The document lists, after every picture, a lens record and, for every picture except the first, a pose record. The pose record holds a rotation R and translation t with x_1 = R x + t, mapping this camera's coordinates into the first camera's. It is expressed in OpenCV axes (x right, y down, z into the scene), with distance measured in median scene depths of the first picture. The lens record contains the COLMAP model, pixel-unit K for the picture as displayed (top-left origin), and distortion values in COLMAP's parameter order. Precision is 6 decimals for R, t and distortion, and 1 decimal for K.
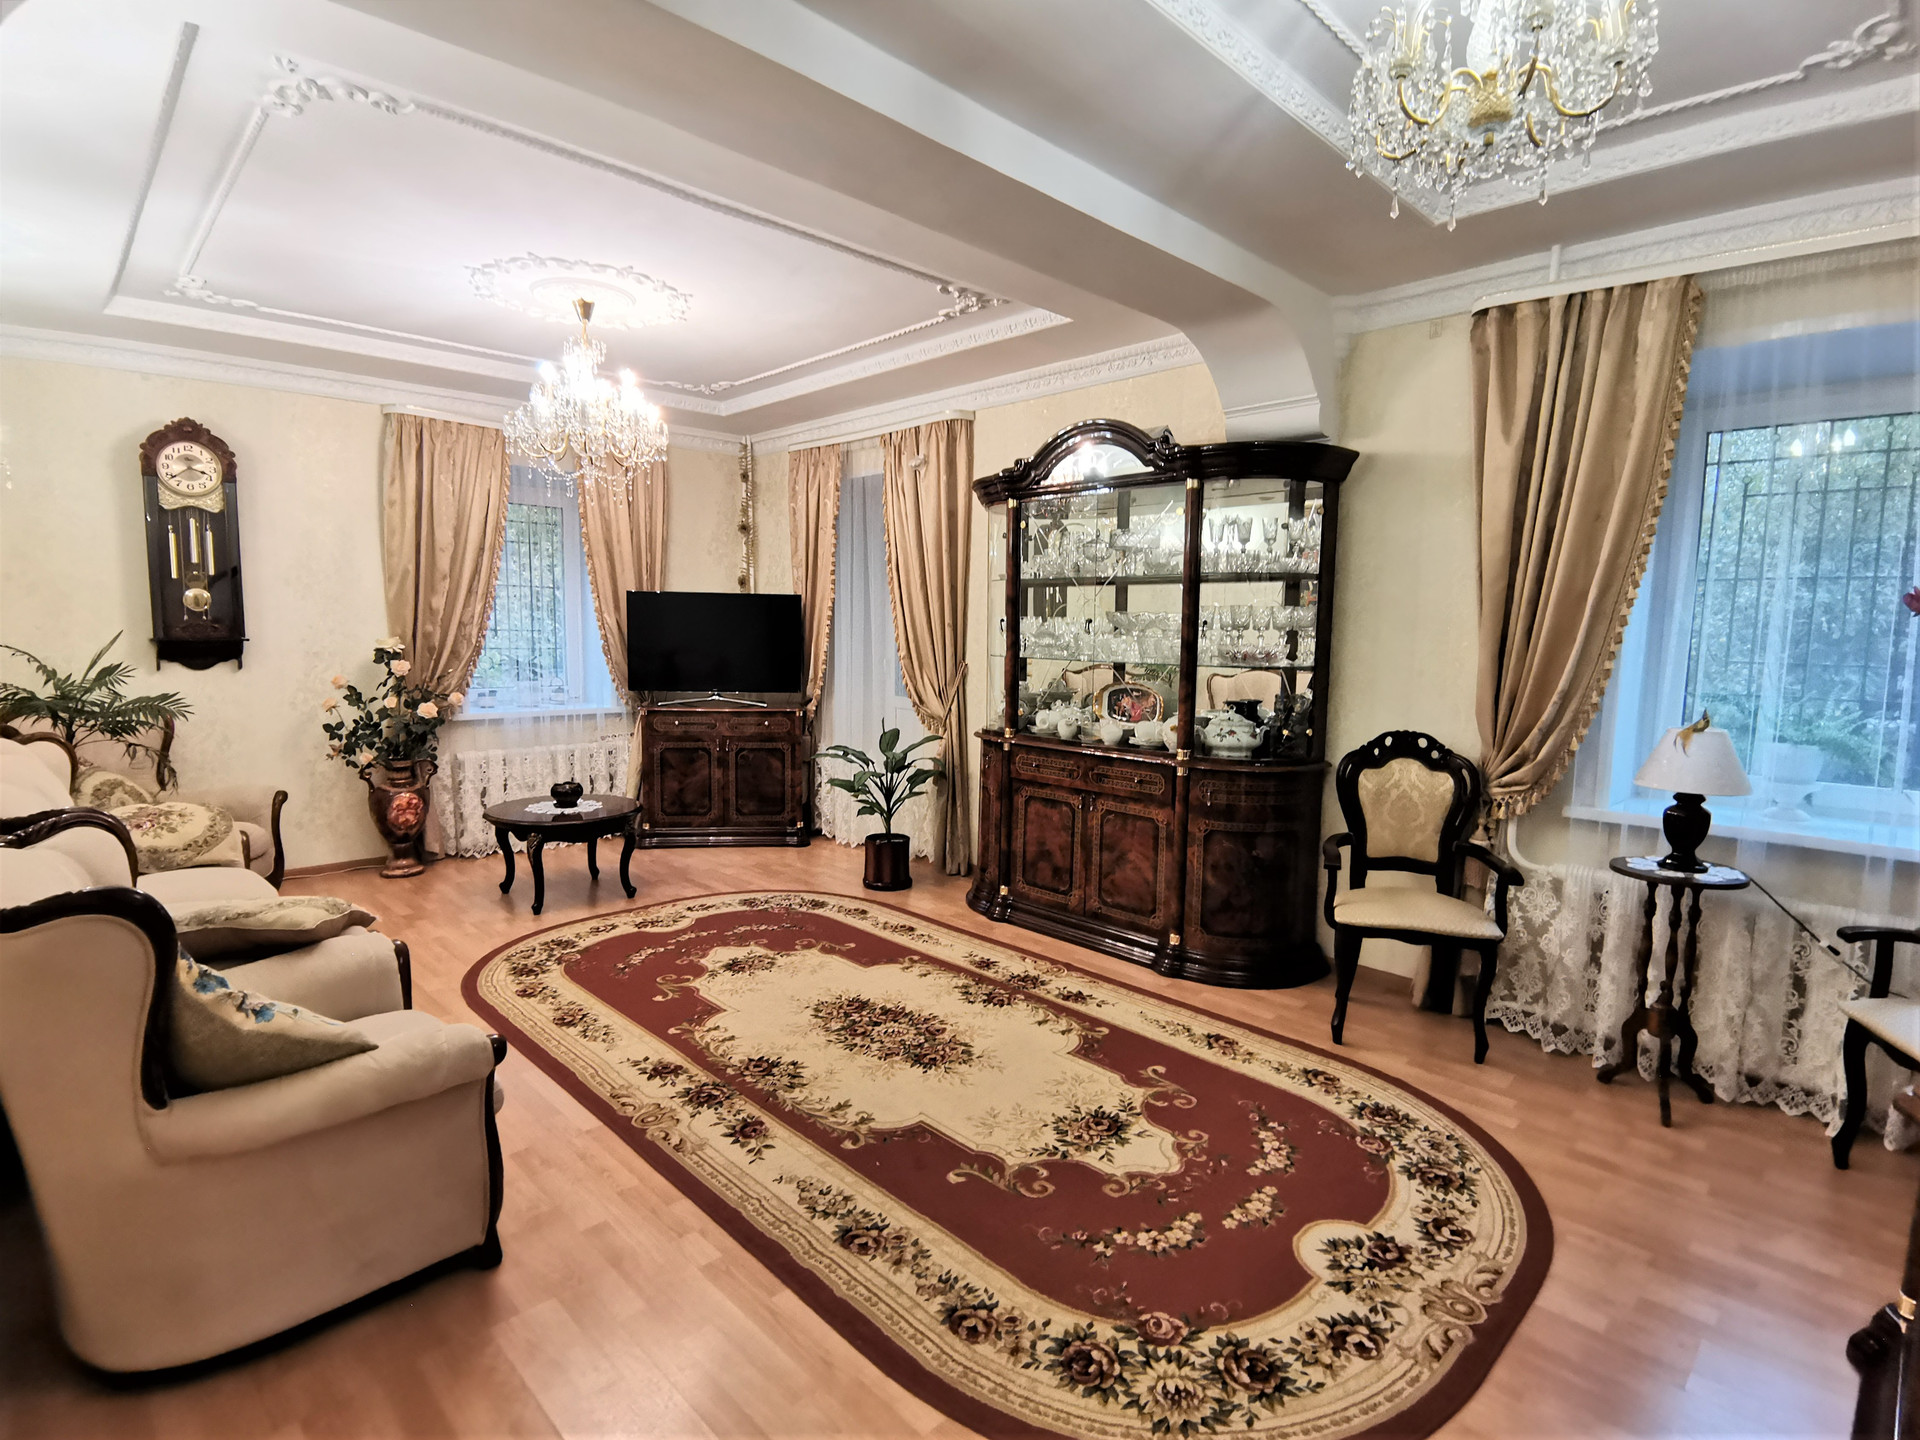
lens RADIAL K [[985.4, 0, 982.9], [0, 985.4, 738.0], [0, 0, 1]] dist [0.004689, -0.005612]
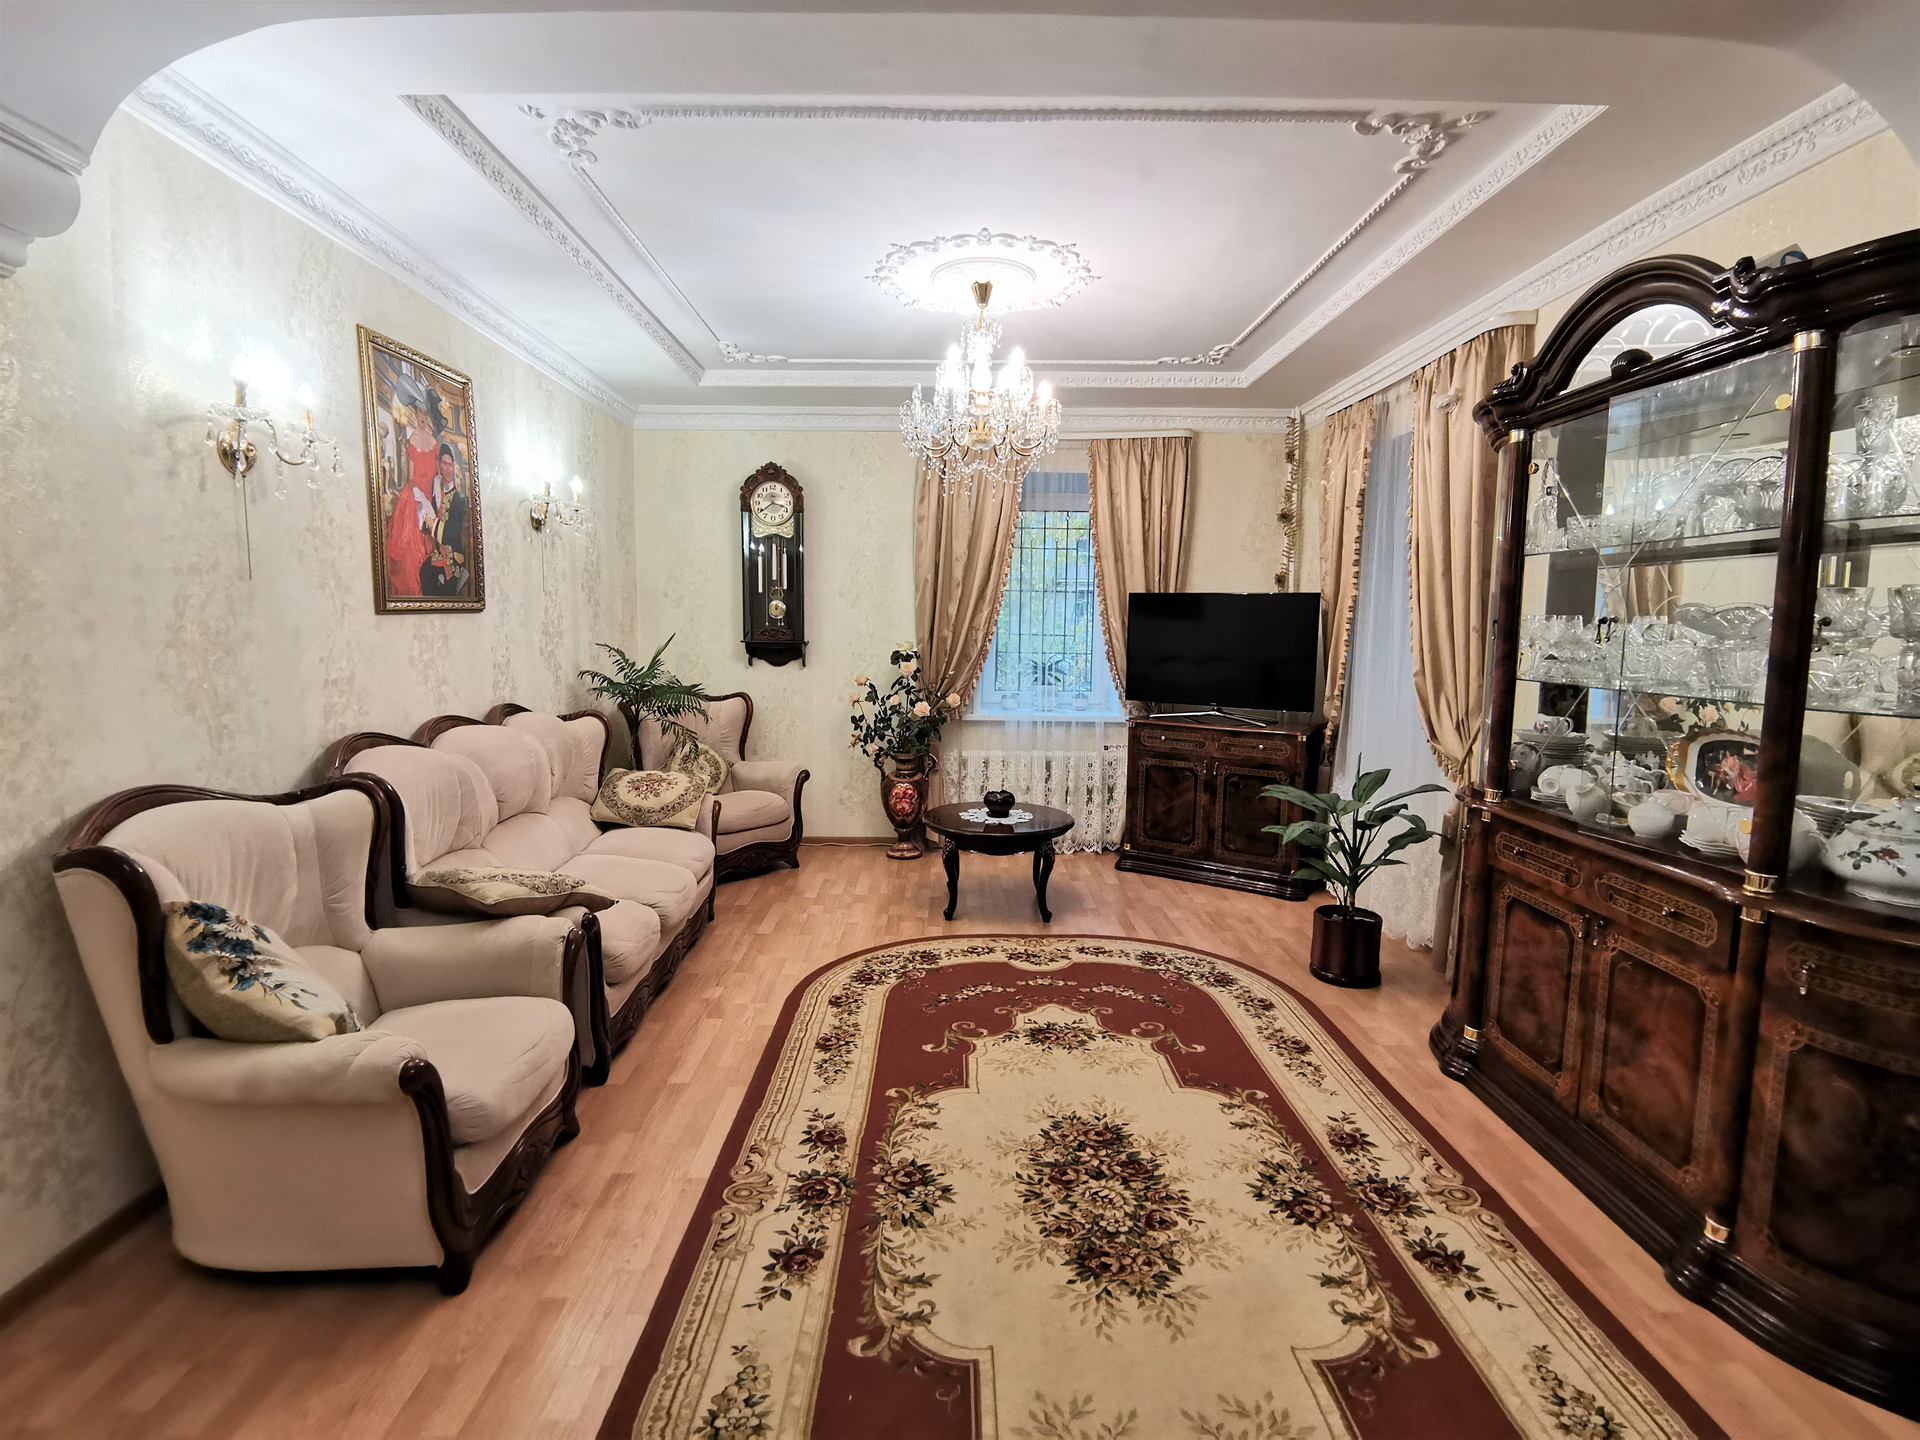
lens RADIAL K [[955.7, 0, 959.6], [0, 955.7, 738.8], [0, 0, 1]] dist [-0.002922, -0.008360]
pose [[0.709997, 0.078535, -0.699812, 0.246313], [-0.080397, 0.996304, 0.030241, -0.037920], [0.699600, 0.034792, 0.713687, 0.355283]]
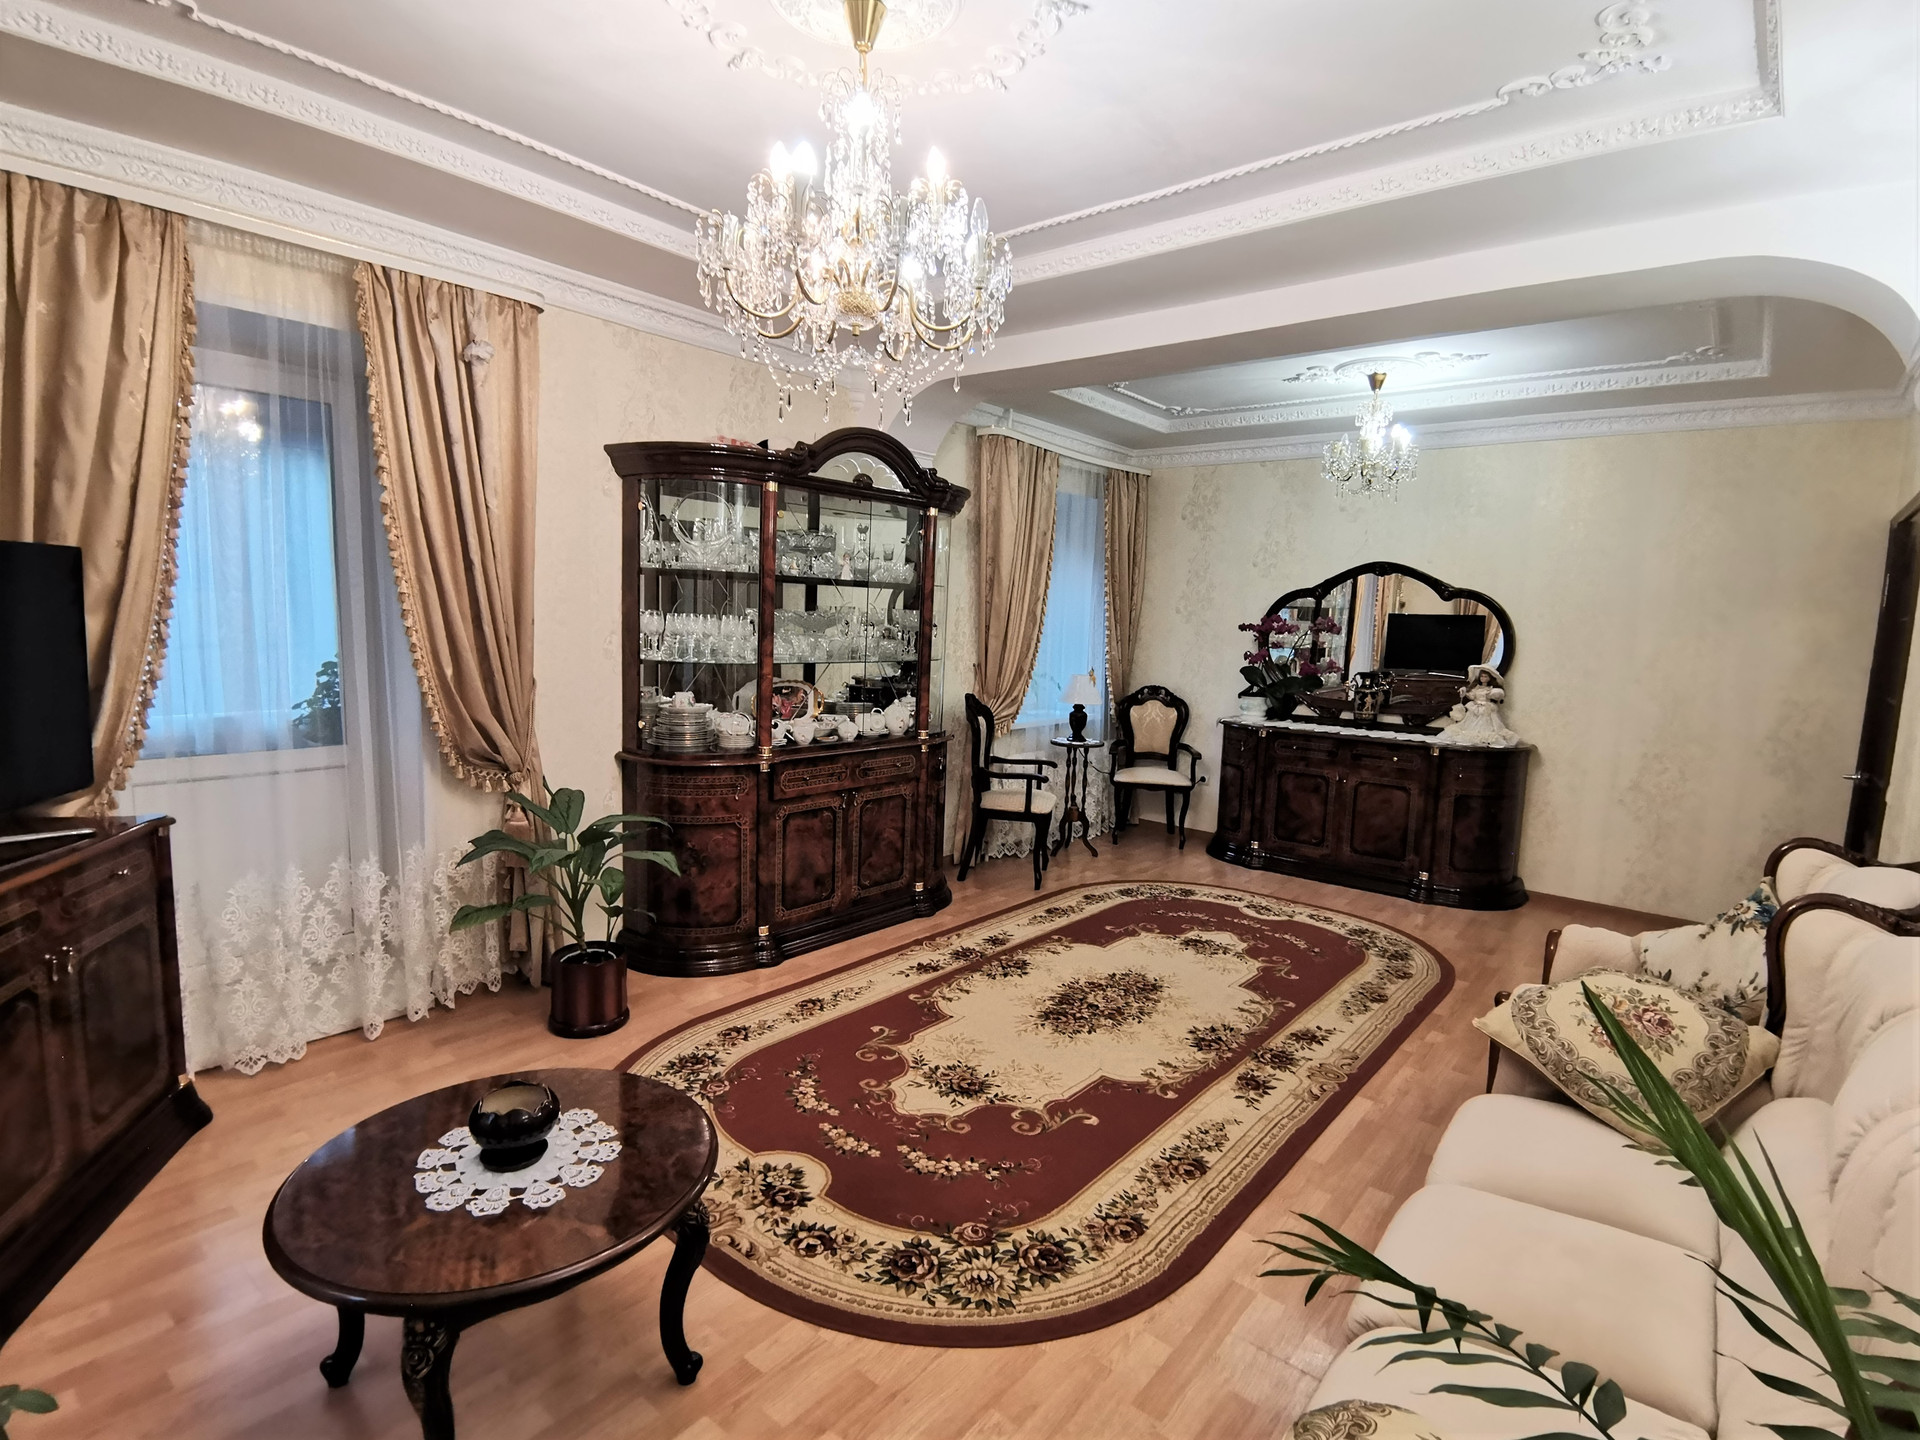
lens RADIAL K [[913.4, 0, 997.4], [0, 913.4, 720.0], [0, 0, 1]] dist [-0.001471, -0.000222]
pose [[-0.104768, -0.130838, 0.985853, -0.908263], [0.072607, 0.987656, 0.138793, -0.148941], [-0.991843, 0.086121, -0.093975, 1.007045]]
